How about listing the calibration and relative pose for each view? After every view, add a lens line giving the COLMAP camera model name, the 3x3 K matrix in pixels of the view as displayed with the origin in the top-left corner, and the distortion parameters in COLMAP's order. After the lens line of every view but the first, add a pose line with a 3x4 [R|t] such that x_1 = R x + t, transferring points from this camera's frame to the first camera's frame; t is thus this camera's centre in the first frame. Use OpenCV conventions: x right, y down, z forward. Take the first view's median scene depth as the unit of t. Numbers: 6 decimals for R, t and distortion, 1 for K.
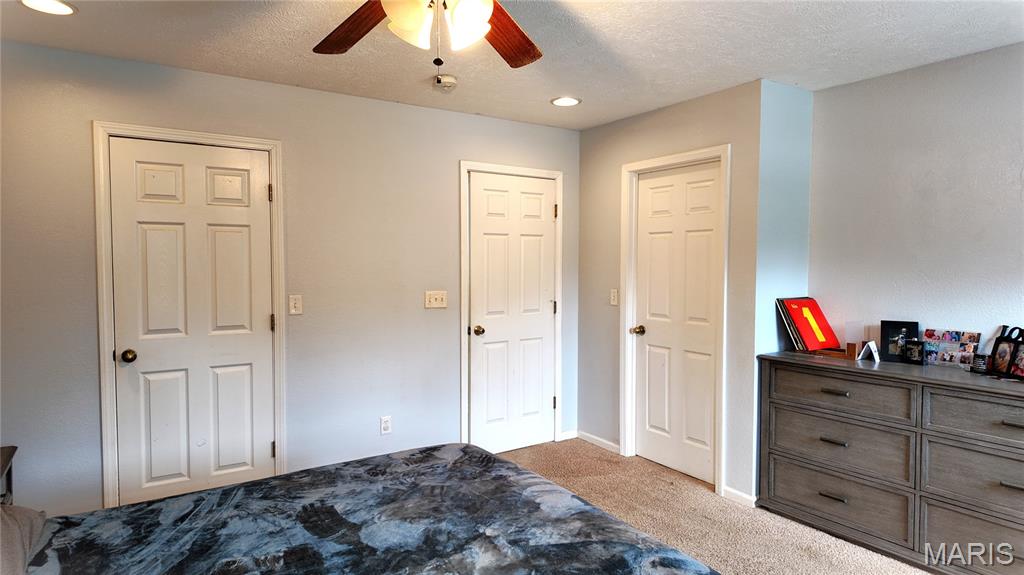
lens RADIAL K [[582.7, 0, 512.0], [0, 582.7, 288.6], [0, 0, 1]] dist [-0.001270, 0.000145]
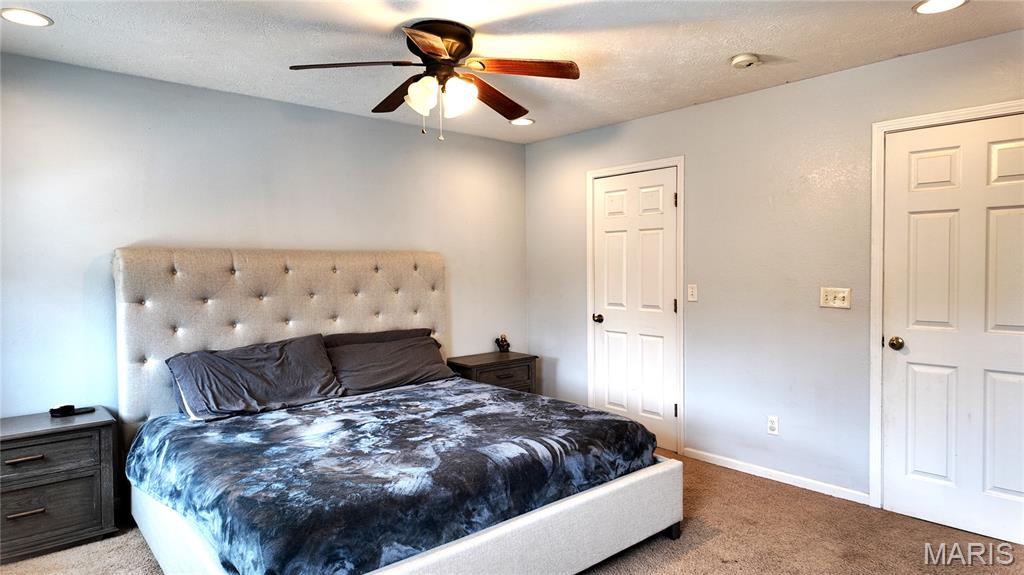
lens RADIAL K [[582.7, 0, 511.7], [0, 582.7, 284.5], [0, 0, 1]] dist [-0.001270, 0.000145]
pose [[0.115119, 0.037812, -0.992632, 0.673944], [-0.025790, 0.999052, 0.035066, -0.018401], [0.993017, 0.021563, 0.115985, 0.460145]]
